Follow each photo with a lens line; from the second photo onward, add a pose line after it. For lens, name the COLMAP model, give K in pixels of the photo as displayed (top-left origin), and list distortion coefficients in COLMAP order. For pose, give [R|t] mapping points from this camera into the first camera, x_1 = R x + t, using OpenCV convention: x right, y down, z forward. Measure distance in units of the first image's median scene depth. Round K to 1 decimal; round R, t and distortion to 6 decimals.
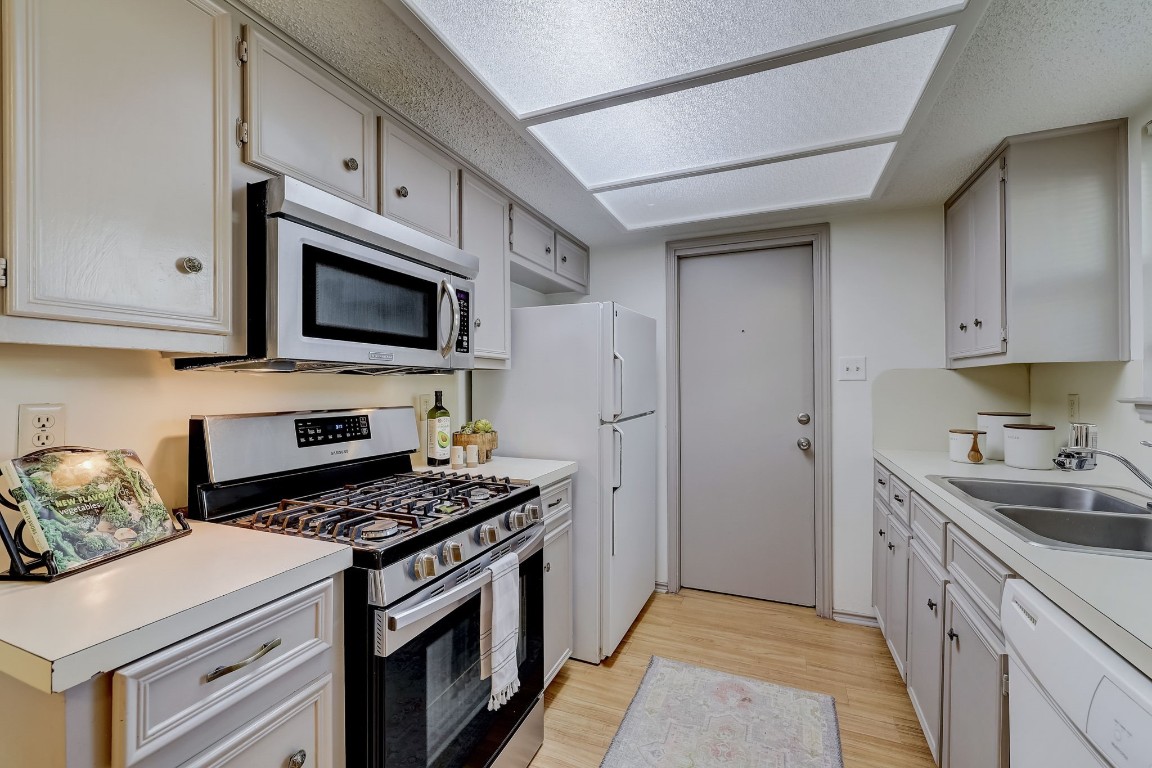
lens RADIAL K [[482.7, 0, 578.5], [0, 482.7, 384.4], [0, 0, 1]] dist [0.001209, 0.000034]
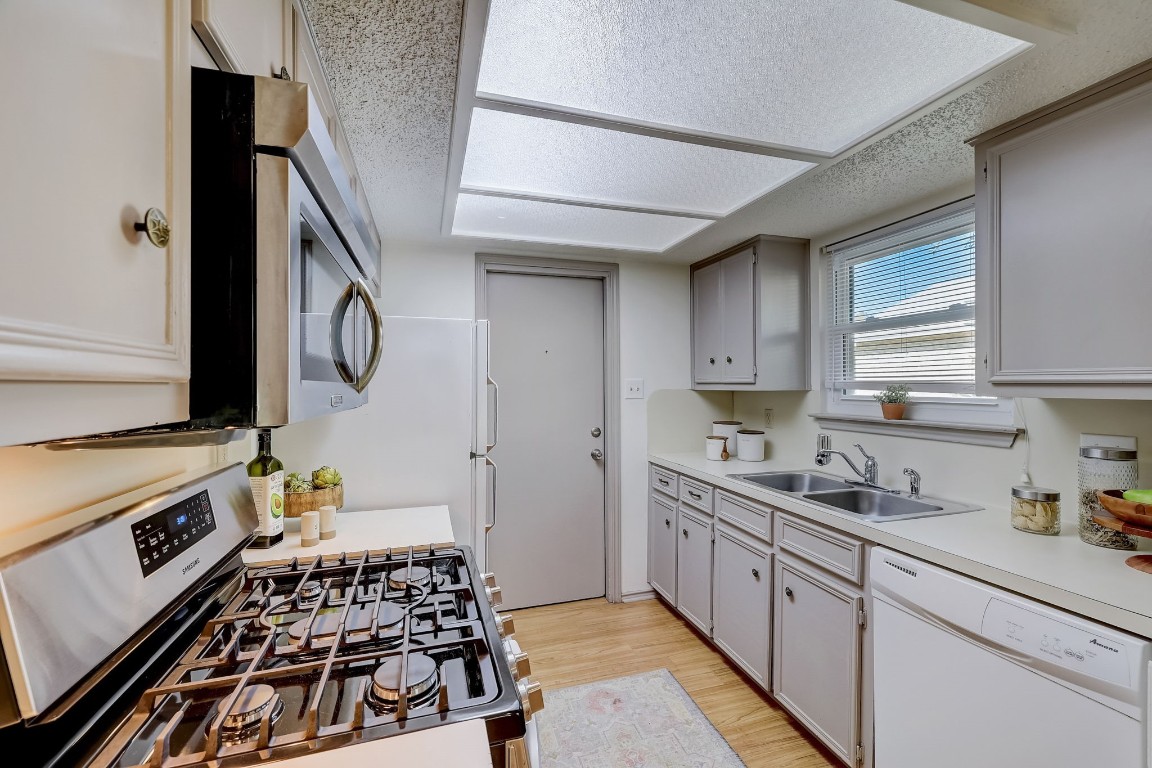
lens RADIAL K [[482.7, 0, 578.5], [0, 482.7, 384.4], [0, 0, 1]] dist [0.001209, 0.000034]
pose [[0.764664, 0.000807, 0.644429, -0.388993], [-0.000328, 1.000000, -0.000864, -0.053196], [-0.644430, 0.000450, 0.764664, 0.211777]]
